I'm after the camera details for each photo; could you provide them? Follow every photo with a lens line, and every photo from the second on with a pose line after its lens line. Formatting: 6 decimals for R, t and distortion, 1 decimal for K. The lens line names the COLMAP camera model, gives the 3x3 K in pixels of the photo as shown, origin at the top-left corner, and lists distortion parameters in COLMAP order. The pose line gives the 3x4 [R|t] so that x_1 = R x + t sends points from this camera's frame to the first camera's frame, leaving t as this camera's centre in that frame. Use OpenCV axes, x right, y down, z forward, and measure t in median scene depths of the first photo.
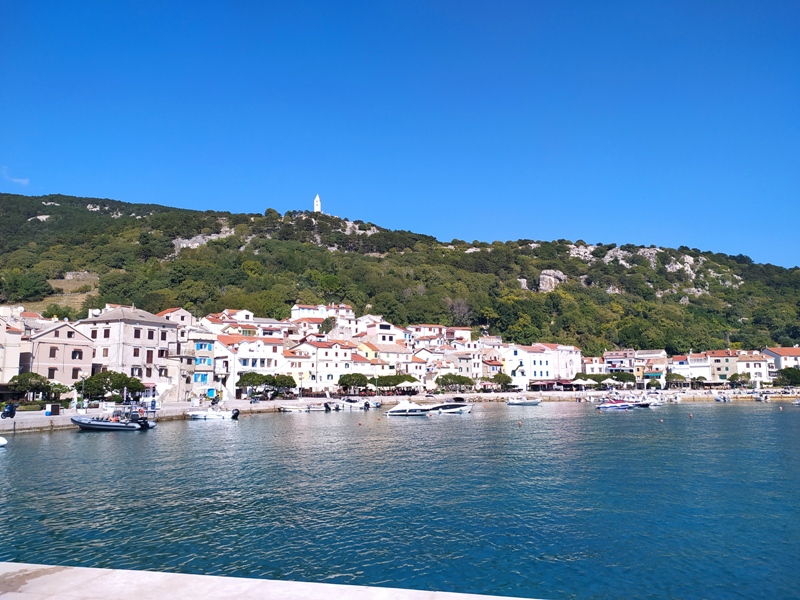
lens RADIAL K [[600.8, 0, 400.0], [0, 600.8, 300.0], [0, 0, 1]] dist [0.103691, -0.128898]
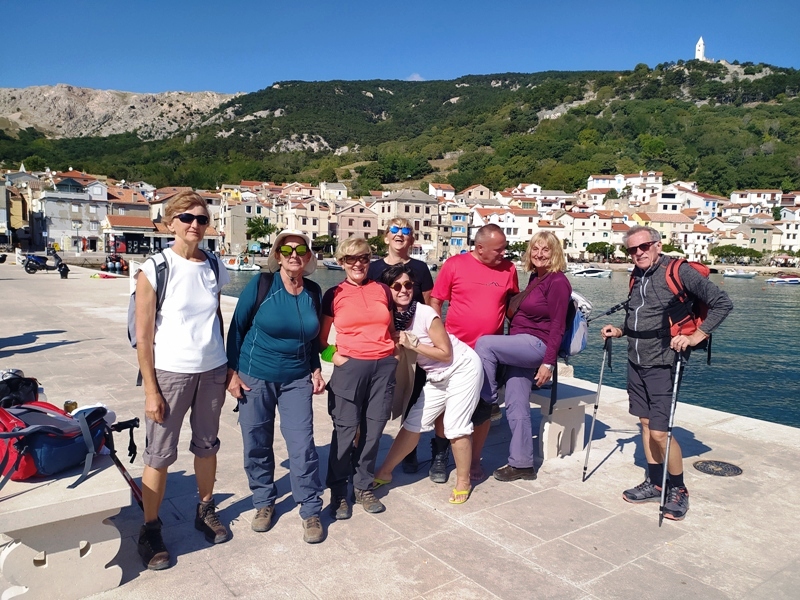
lens RADIAL K [[600.8, 0, 400.0], [0, 600.8, 300.0], [0, 0, 1]] dist [0.103691, -0.128898]
pose [[0.793755, 0.084635, -0.602321, 0.207383], [0.049908, 0.977870, 0.203175, -0.011523], [0.606187, -0.191332, 0.771964, -0.061718]]
